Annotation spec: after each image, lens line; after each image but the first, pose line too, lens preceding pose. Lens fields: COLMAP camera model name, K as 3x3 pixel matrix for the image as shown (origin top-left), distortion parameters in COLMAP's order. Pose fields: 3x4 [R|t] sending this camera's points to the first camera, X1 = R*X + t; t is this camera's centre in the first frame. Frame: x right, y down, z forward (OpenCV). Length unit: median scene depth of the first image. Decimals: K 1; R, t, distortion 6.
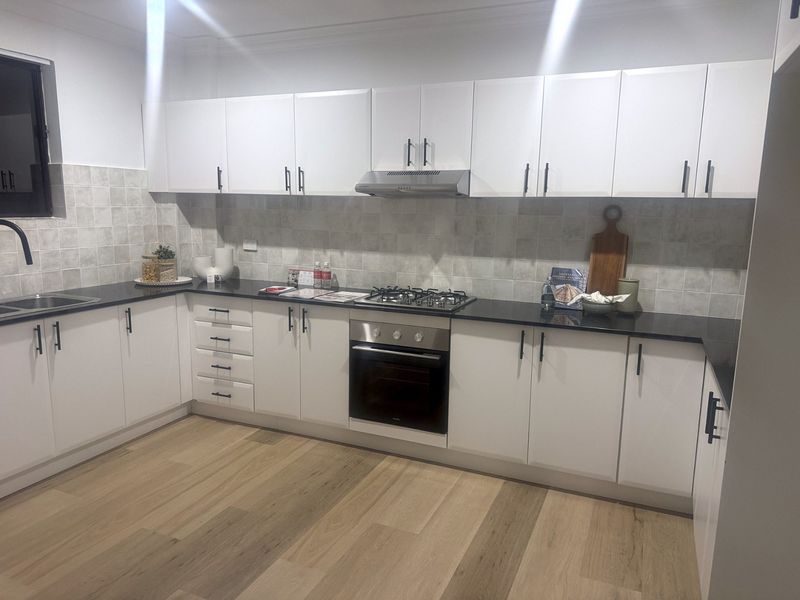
lens RADIAL K [[563.8, 0, 388.0], [0, 563.8, 307.5], [0, 0, 1]] dist [0.024671, -0.033316]
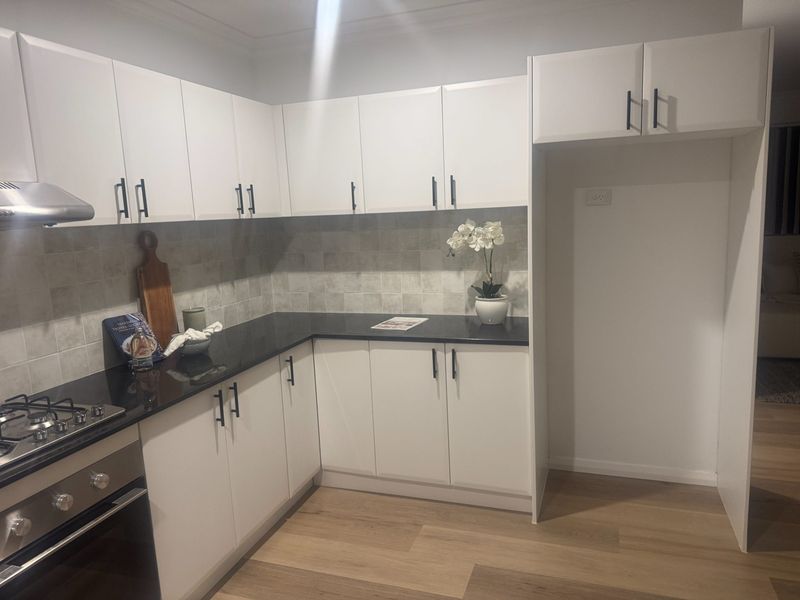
lens RADIAL K [[563.8, 0, 397.9], [0, 563.8, 298.6], [0, 0, 1]] dist [0.024671, -0.033316]
pose [[-0.089402, -0.159519, 0.983138, -0.502553], [0.233222, 0.956295, 0.176371, -0.149626], [-0.968305, 0.245058, -0.048291, 0.718436]]
